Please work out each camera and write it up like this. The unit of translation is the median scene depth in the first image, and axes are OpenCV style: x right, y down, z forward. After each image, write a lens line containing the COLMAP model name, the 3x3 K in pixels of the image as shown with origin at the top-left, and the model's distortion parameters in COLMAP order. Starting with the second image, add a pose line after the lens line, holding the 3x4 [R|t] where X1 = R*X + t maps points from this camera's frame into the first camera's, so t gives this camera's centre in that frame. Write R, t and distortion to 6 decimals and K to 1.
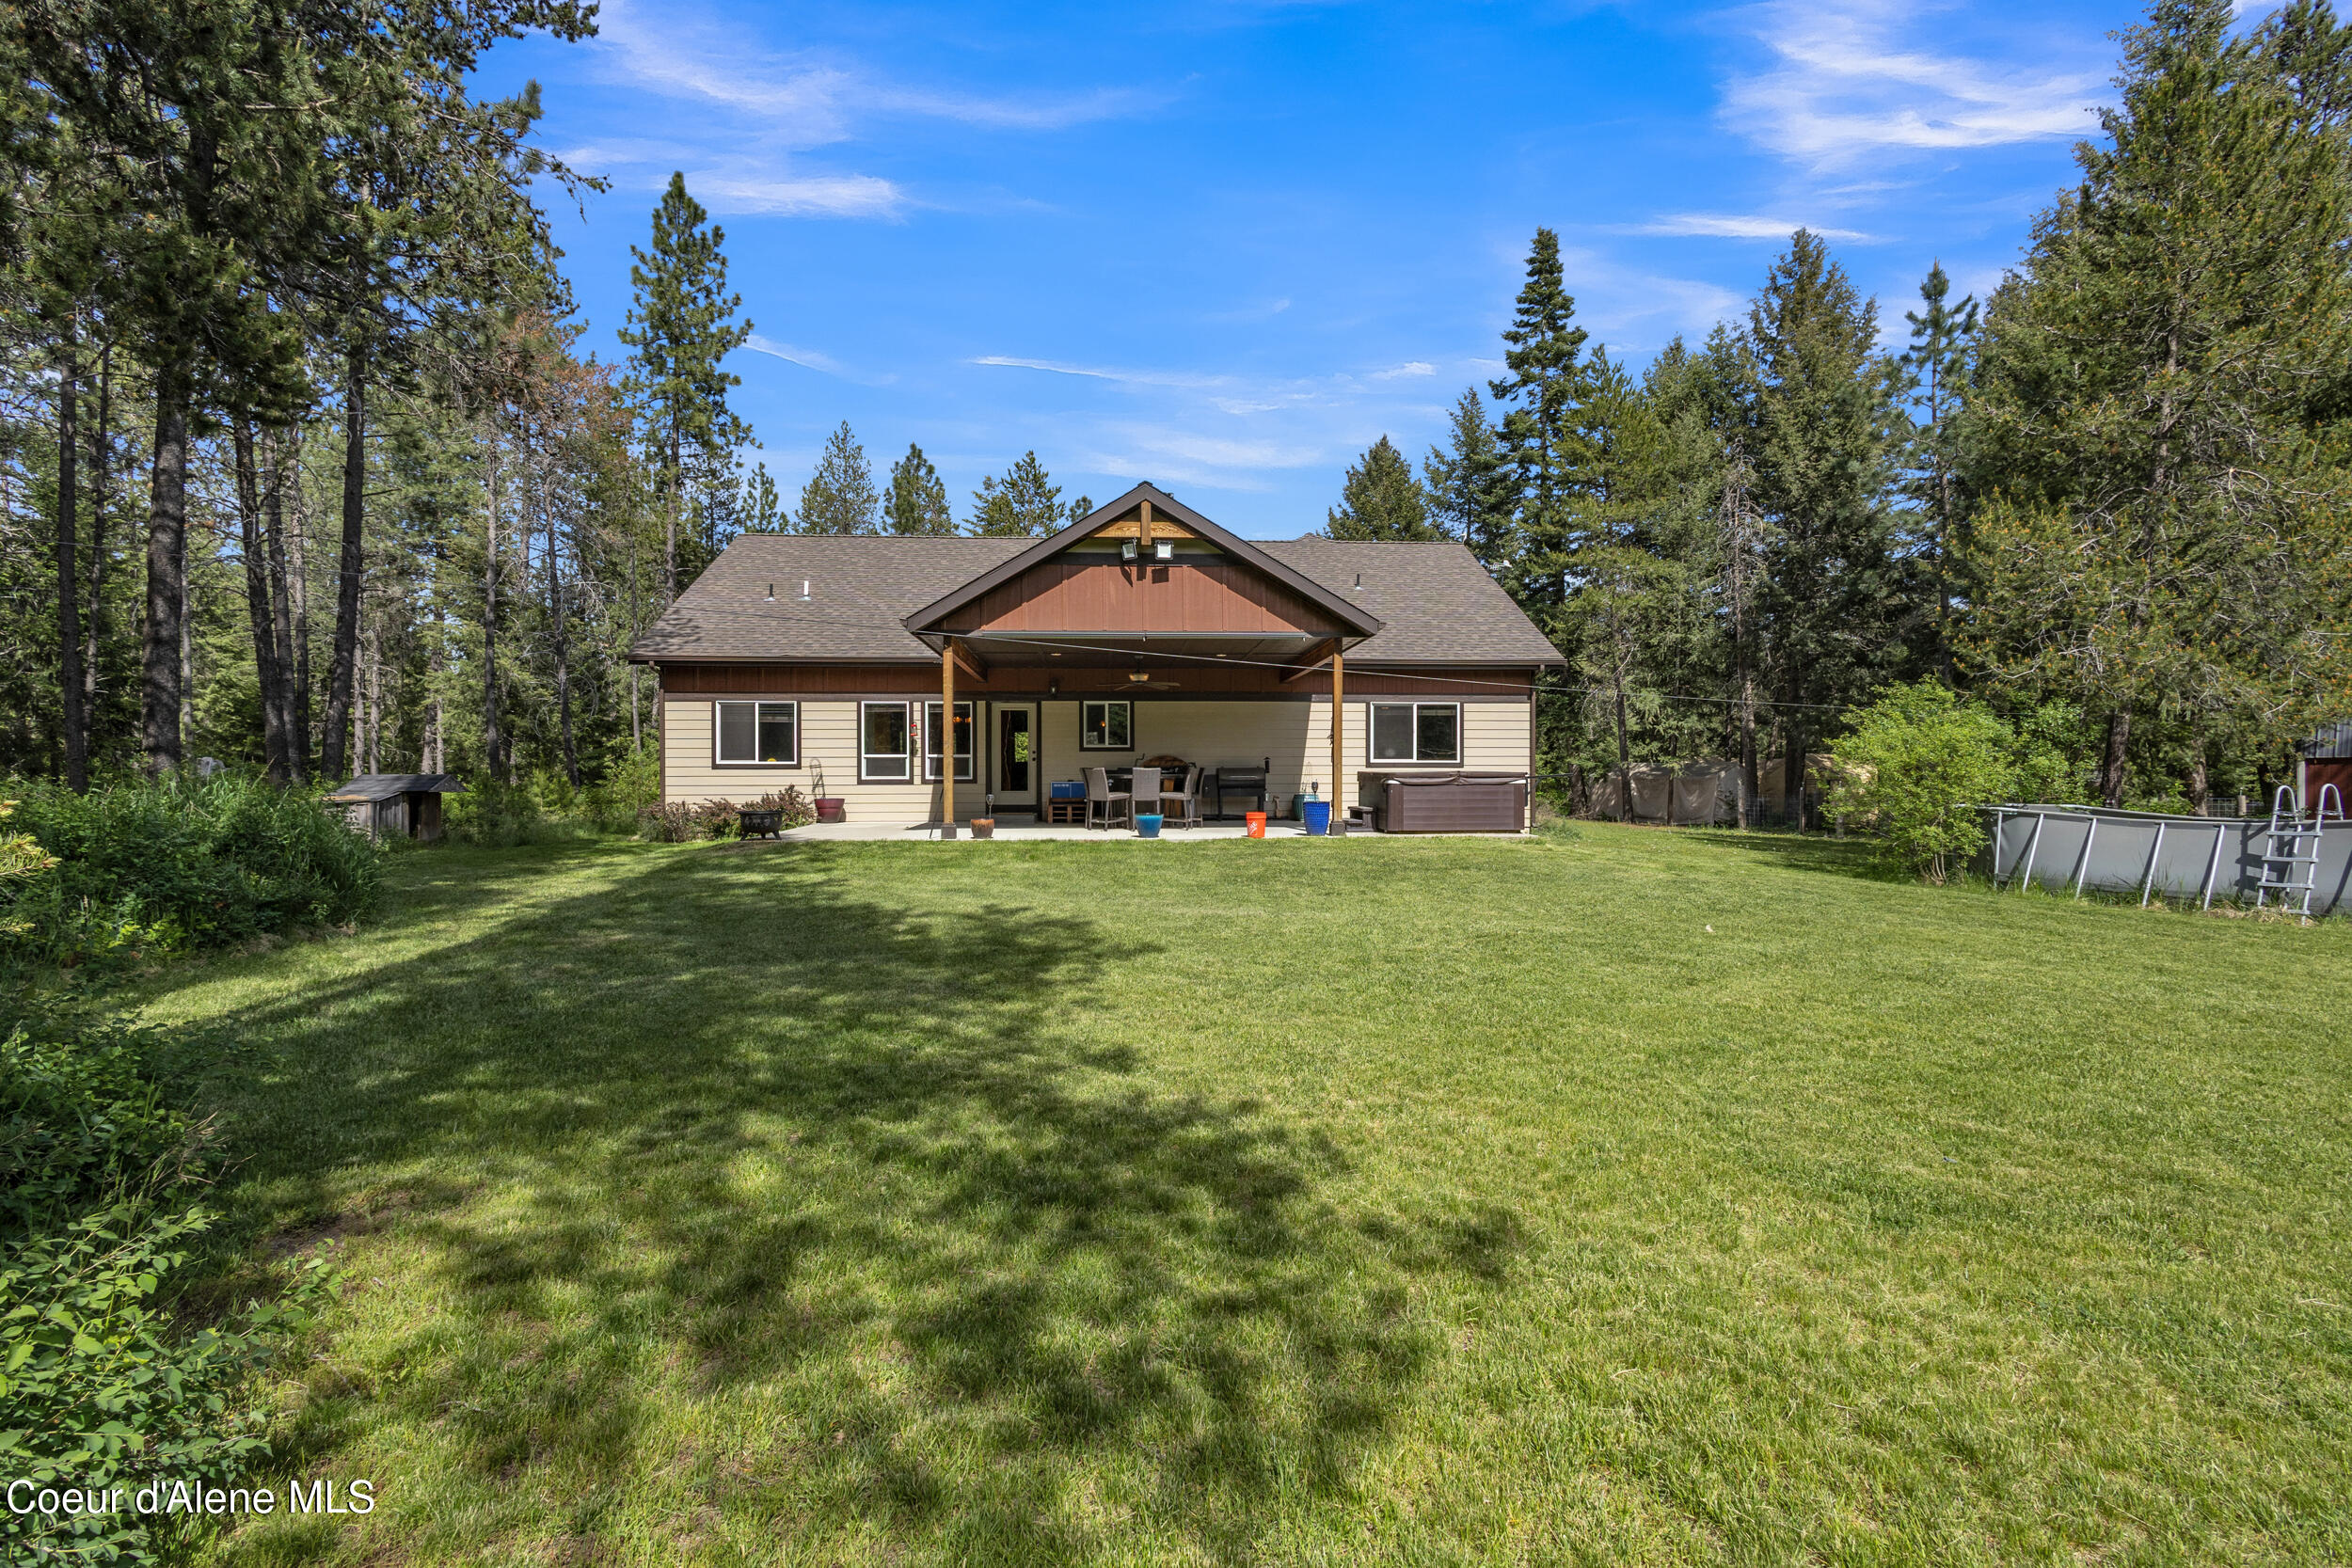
lens RADIAL K [[1093.8, 0, 1169.5], [0, 1093.8, 767.8], [0, 0, 1]] dist [0.007235, -0.000374]
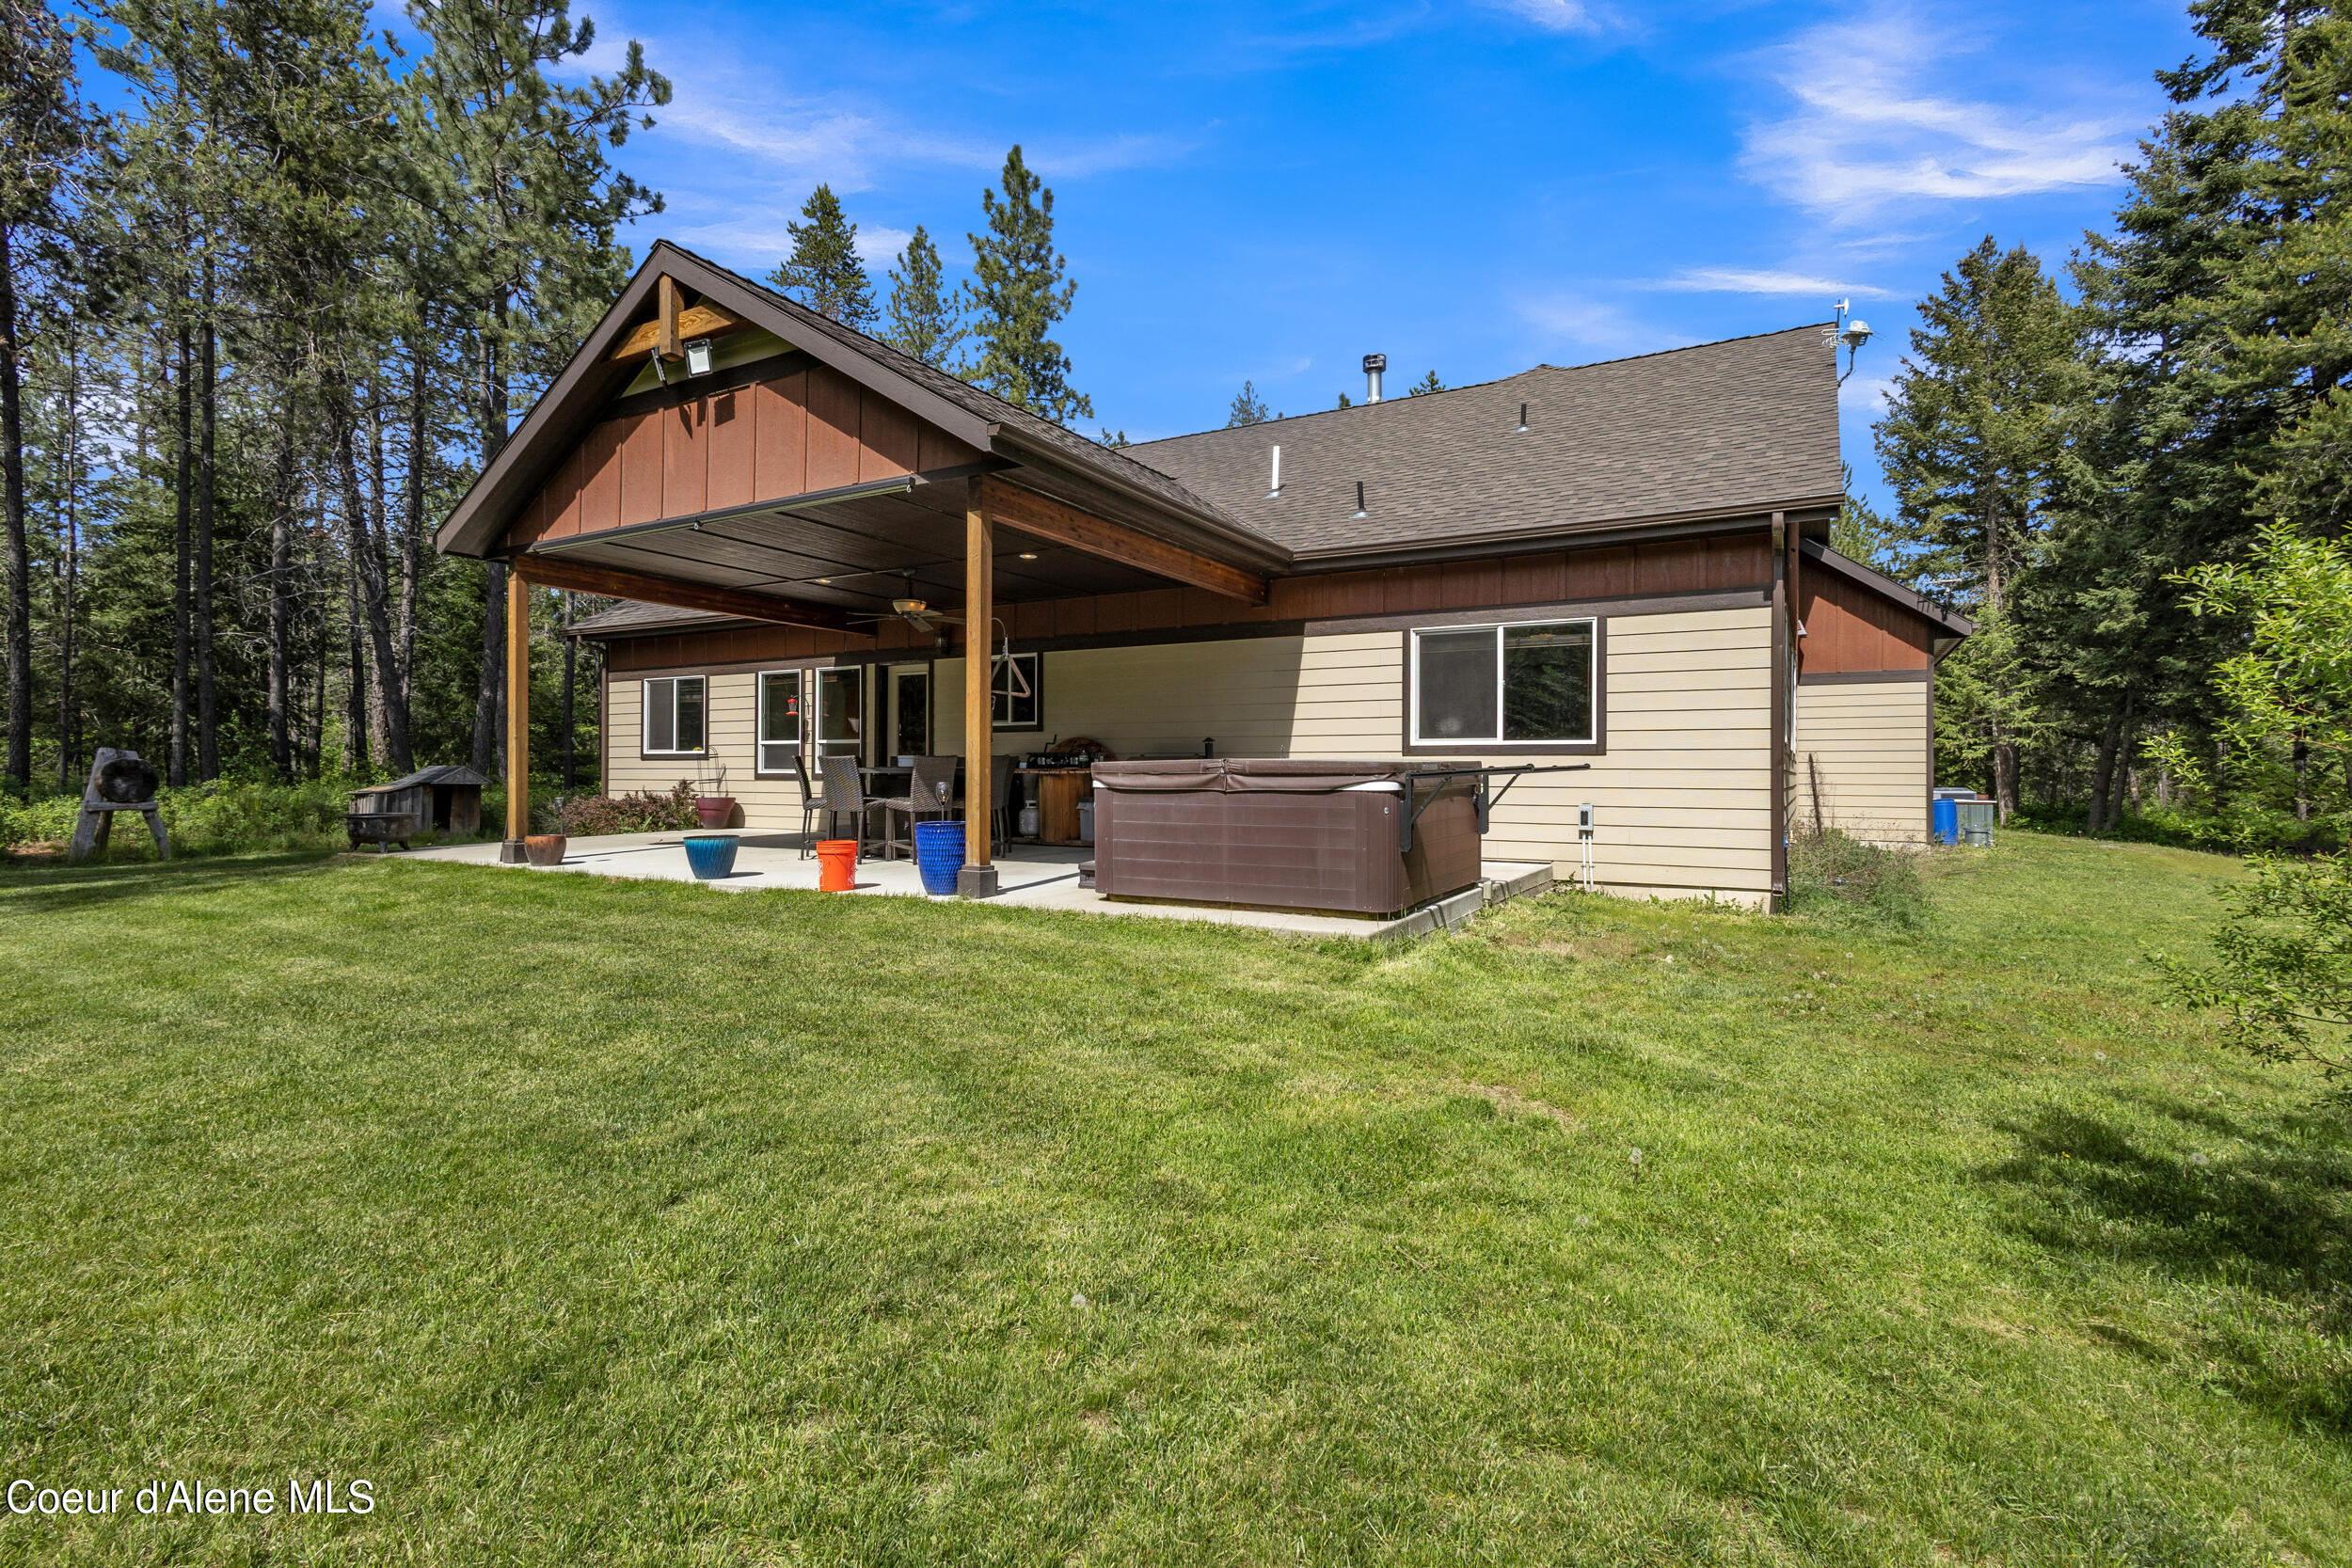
lens RADIAL K [[1093.8, 0, 1169.5], [0, 1093.8, 767.8], [0, 0, 1]] dist [0.007235, -0.000374]
pose [[0.833192, 0.001698, -0.552981, 0.381081], [0.000179, 0.999994, 0.003339, 0.004197], [0.552983, -0.002881, 0.833187, 0.511660]]
